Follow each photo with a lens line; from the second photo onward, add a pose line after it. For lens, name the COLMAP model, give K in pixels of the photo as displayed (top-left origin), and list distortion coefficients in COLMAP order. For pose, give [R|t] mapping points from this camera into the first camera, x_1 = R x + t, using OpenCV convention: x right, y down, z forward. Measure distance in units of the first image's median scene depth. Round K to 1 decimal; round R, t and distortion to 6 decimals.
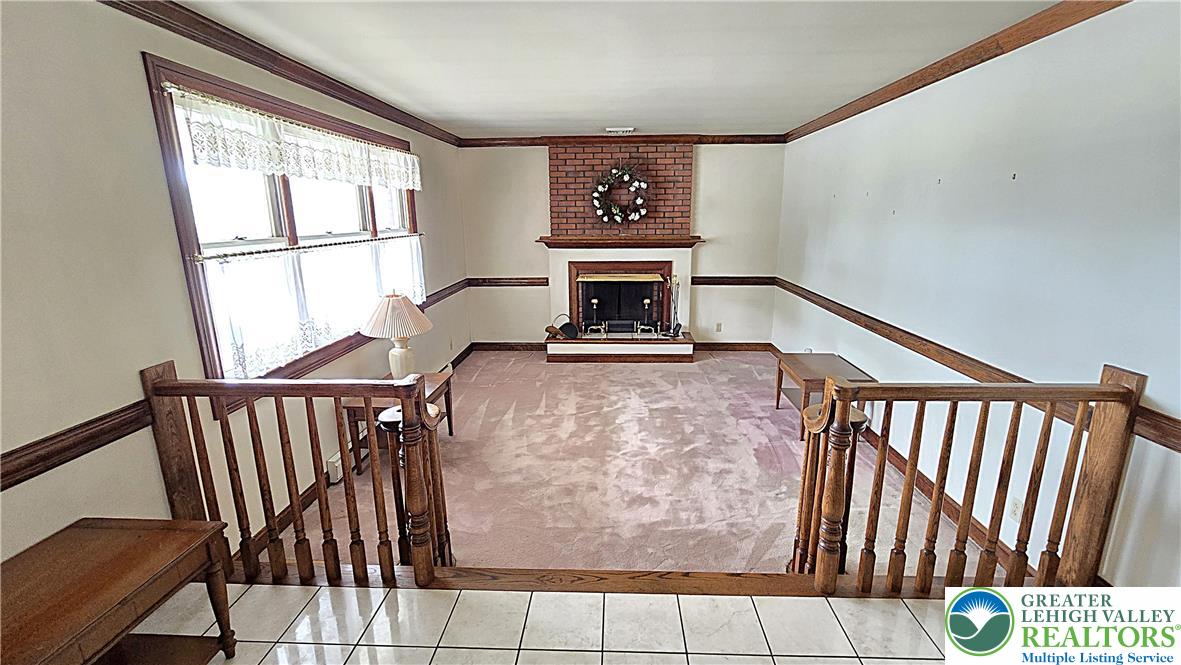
lens RADIAL K [[517.9, 0, 590.5], [0, 517.9, 332.5], [0, 0, 1]] dist [0.002301, -0.000158]
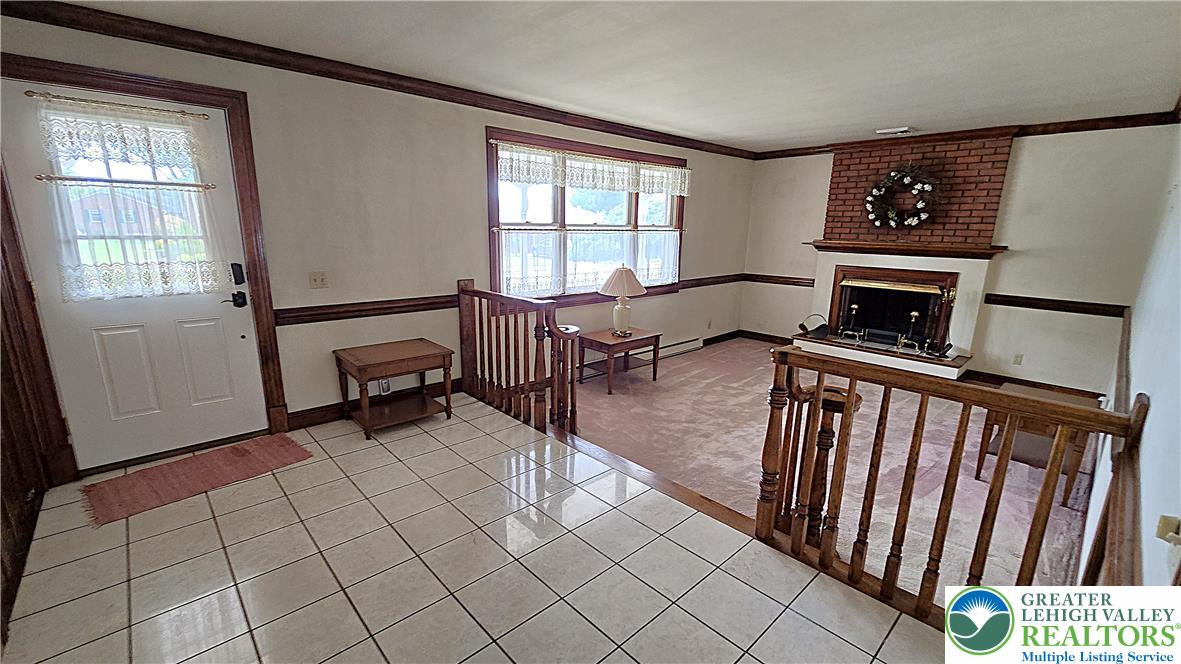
lens RADIAL K [[491.5, 0, 590.5], [0, 491.5, 332.0], [0, 0, 1]] dist [-0.001487, -0.000654]
pose [[0.712523, 0.166708, -0.681557, 0.305421], [-0.177160, 0.982636, 0.055143, 0.025551], [0.678915, 0.081454, 0.729685, -0.022107]]
